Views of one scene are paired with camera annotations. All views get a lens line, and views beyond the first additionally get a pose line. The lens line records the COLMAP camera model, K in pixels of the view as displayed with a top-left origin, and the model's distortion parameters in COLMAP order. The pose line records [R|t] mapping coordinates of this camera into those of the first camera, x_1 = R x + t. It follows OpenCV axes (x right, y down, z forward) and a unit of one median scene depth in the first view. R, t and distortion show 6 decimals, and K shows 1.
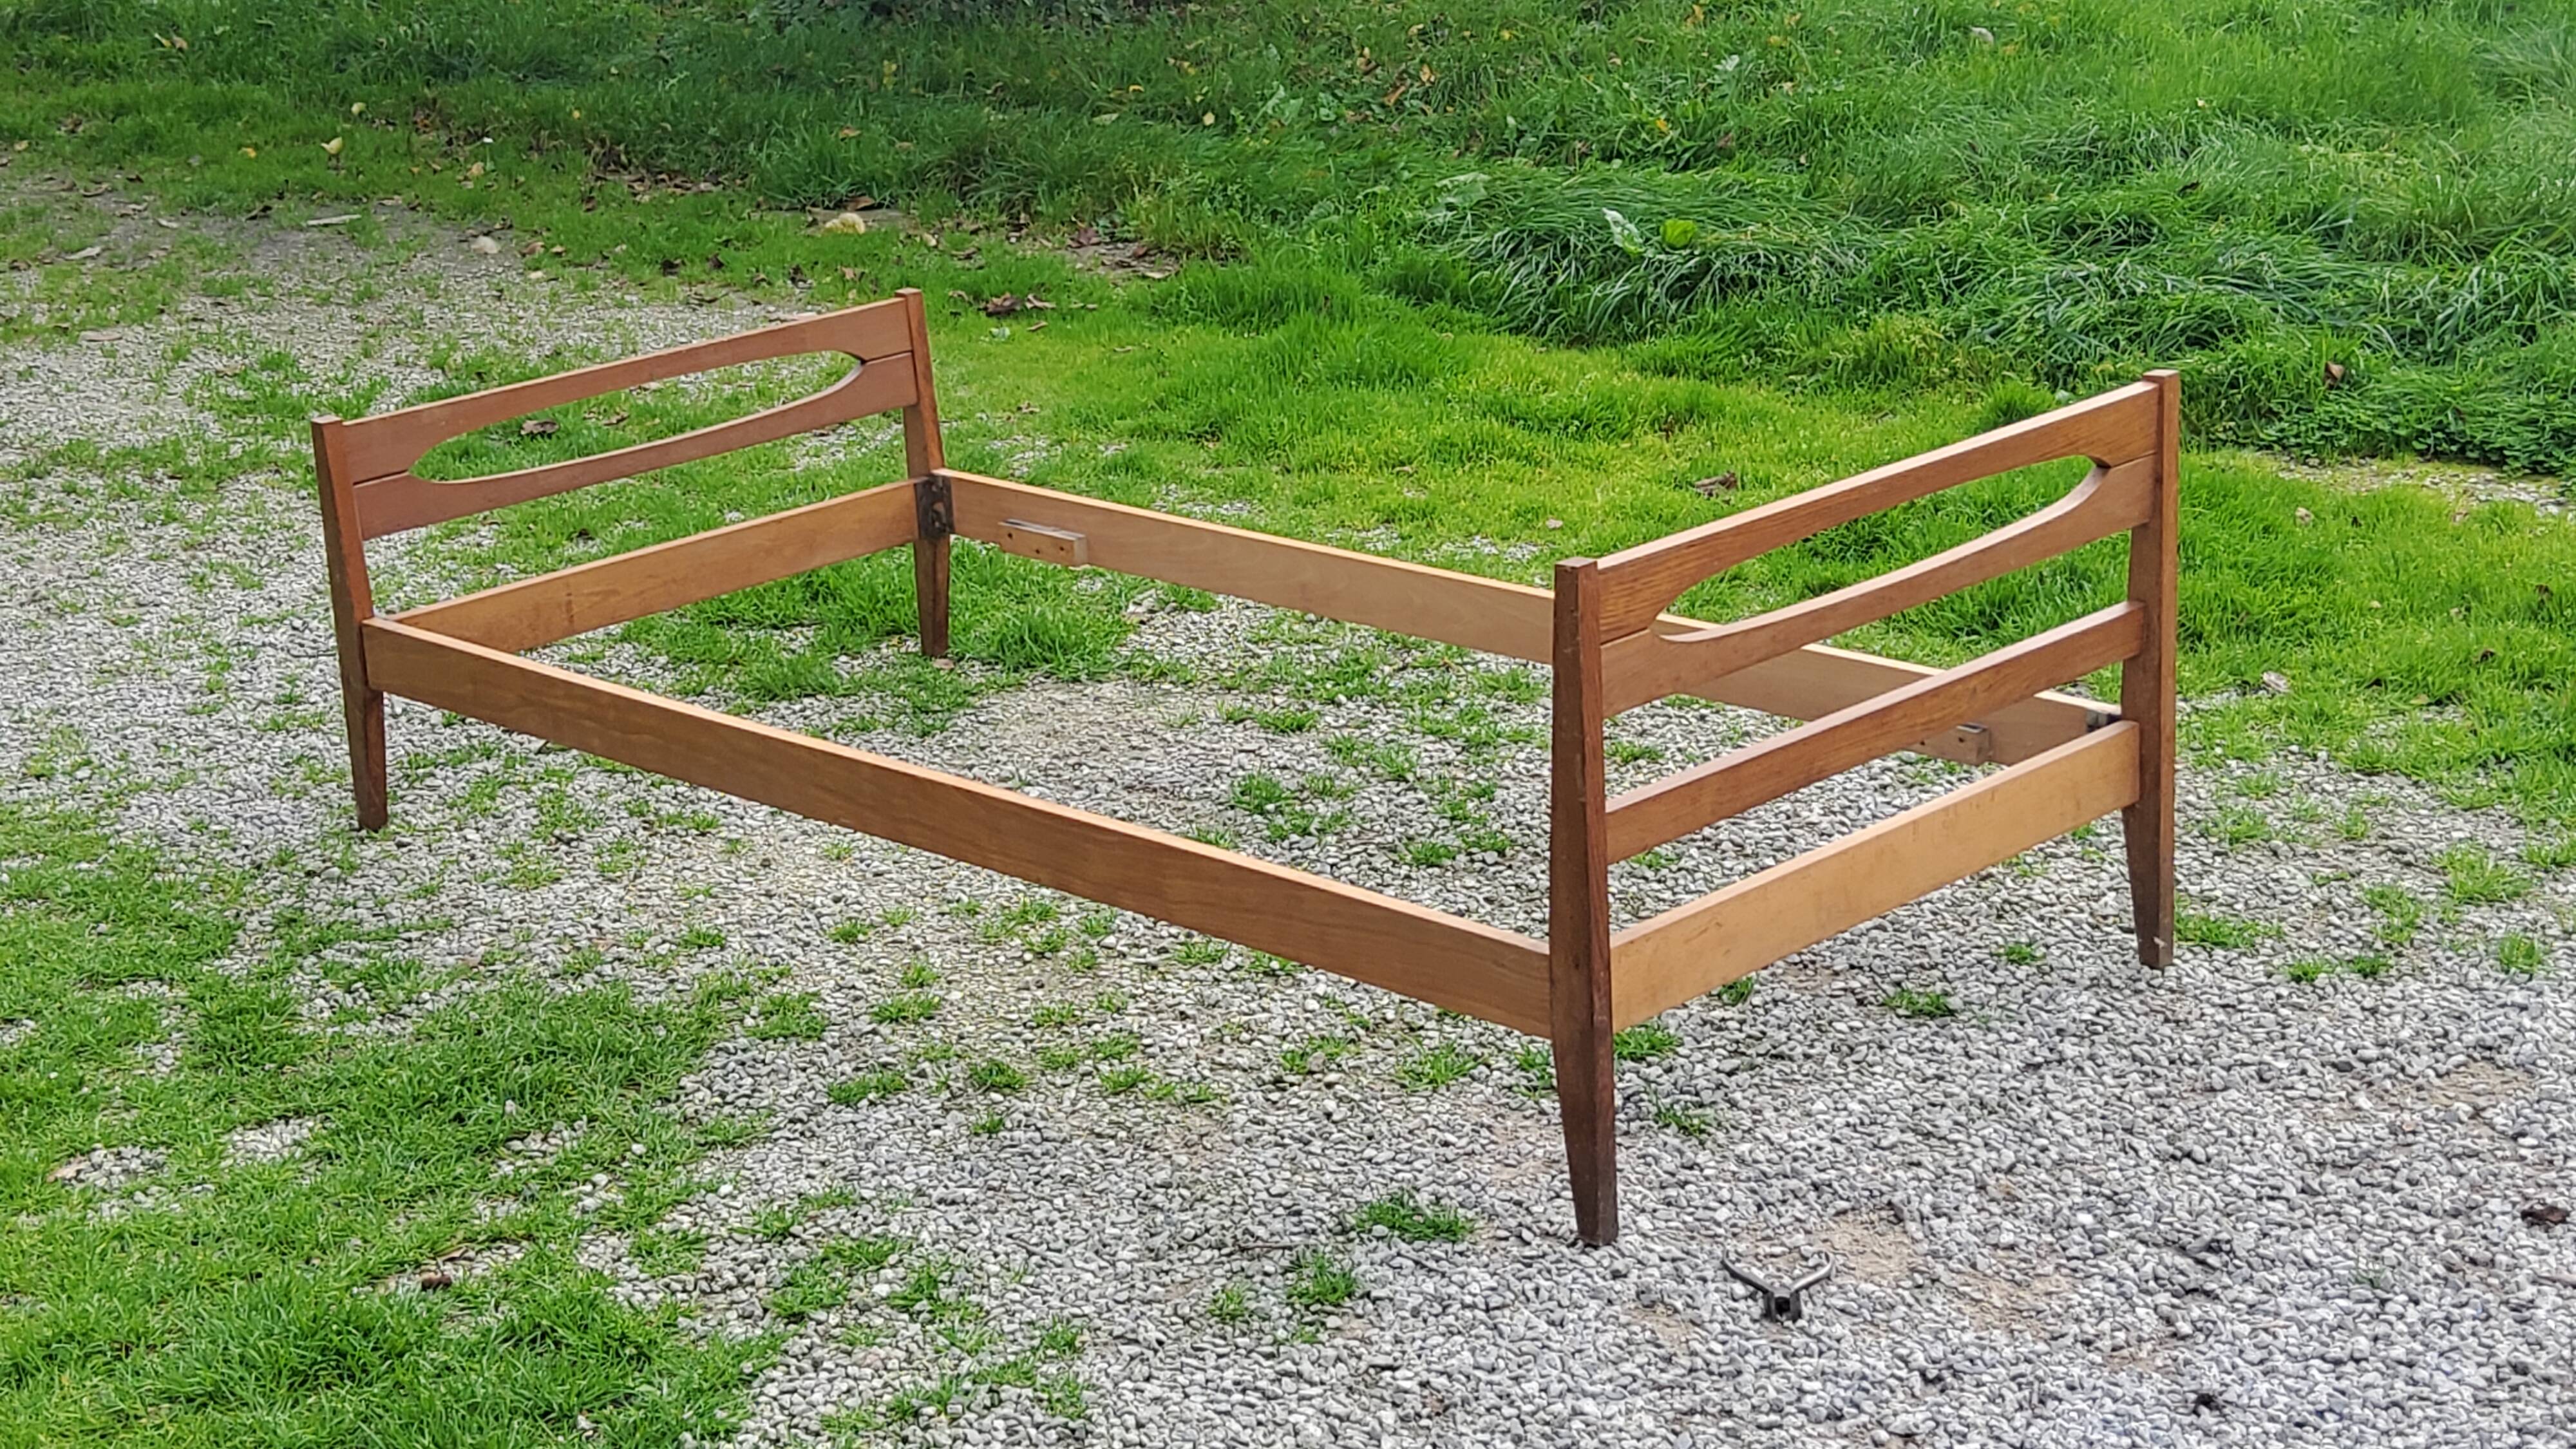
lens RADIAL K [[3803.5, 0, 1267.5], [0, 3803.5, 700.1], [0, 0, 1]] dist [0.109953, 0.000000]
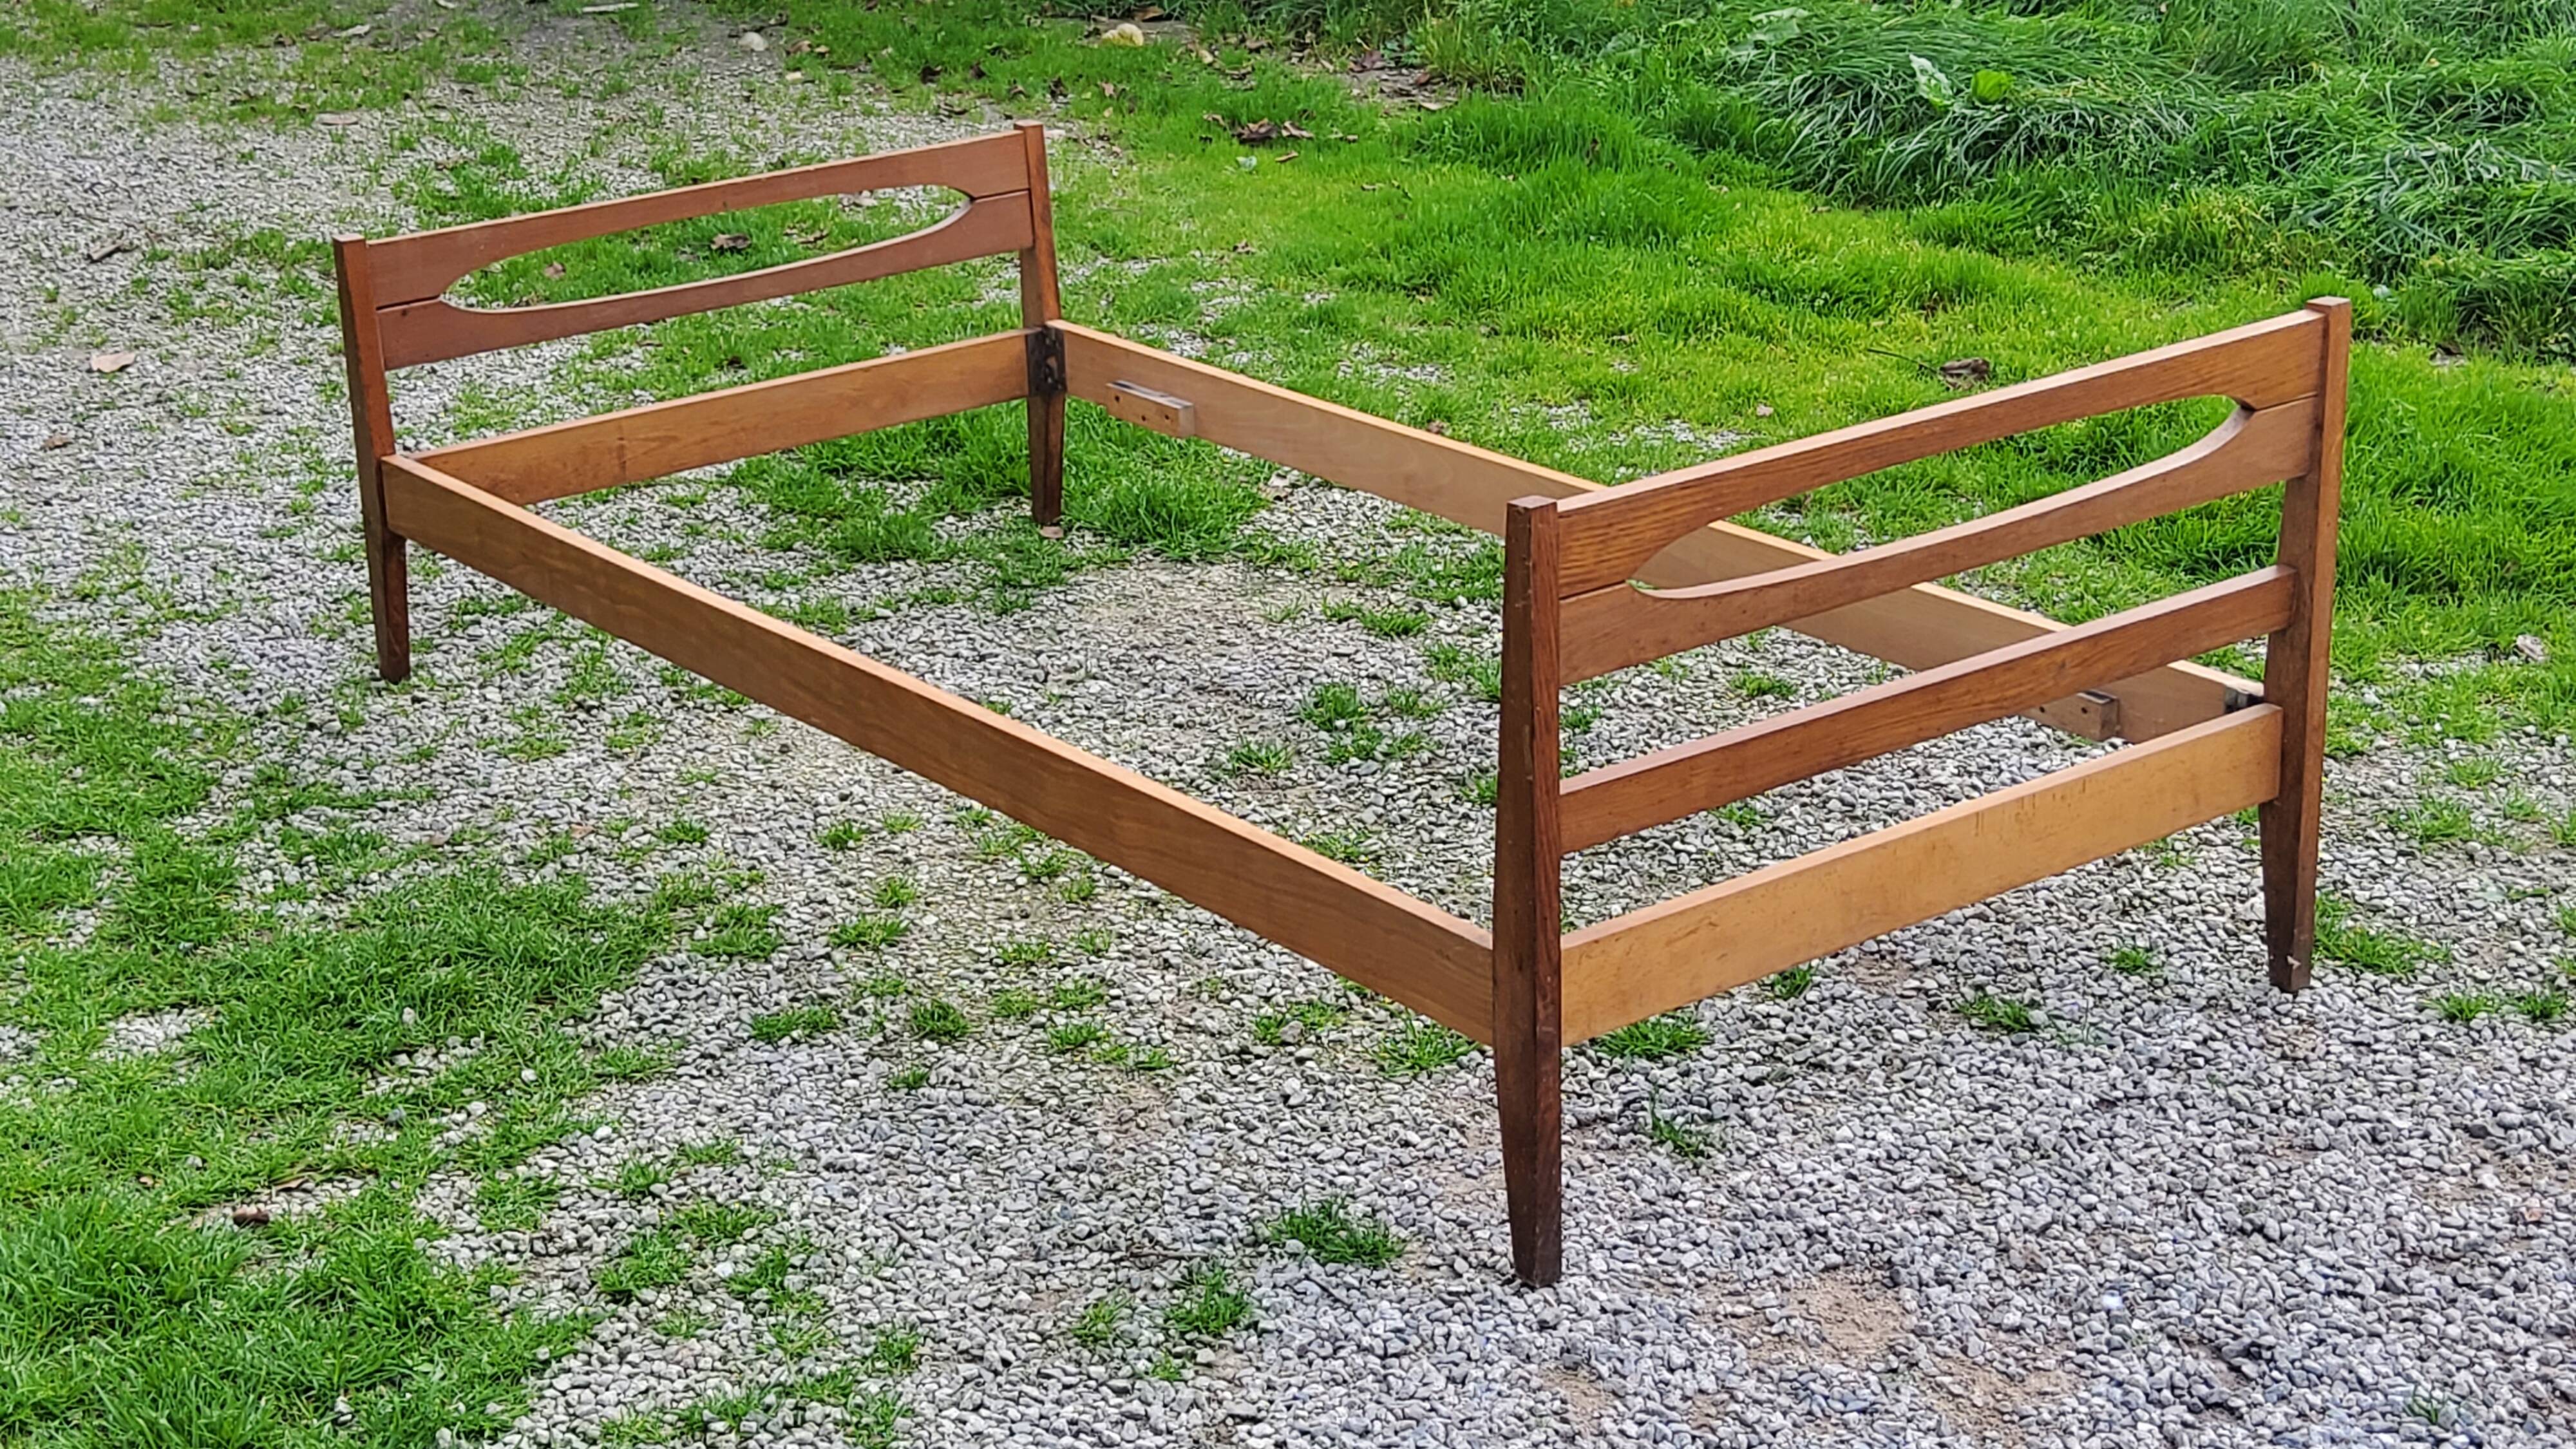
lens RADIAL K [[3803.5, 0, 1276.4], [0, 3803.5, 728.8], [0, 0, 1]] dist [0.109953, 0.000000]
pose [[0.991007, 0.065898, -0.116460, 0.096494], [-0.059150, 0.996415, 0.060482, -0.025678], [0.120028, -0.053049, 0.991352, 0.112125]]
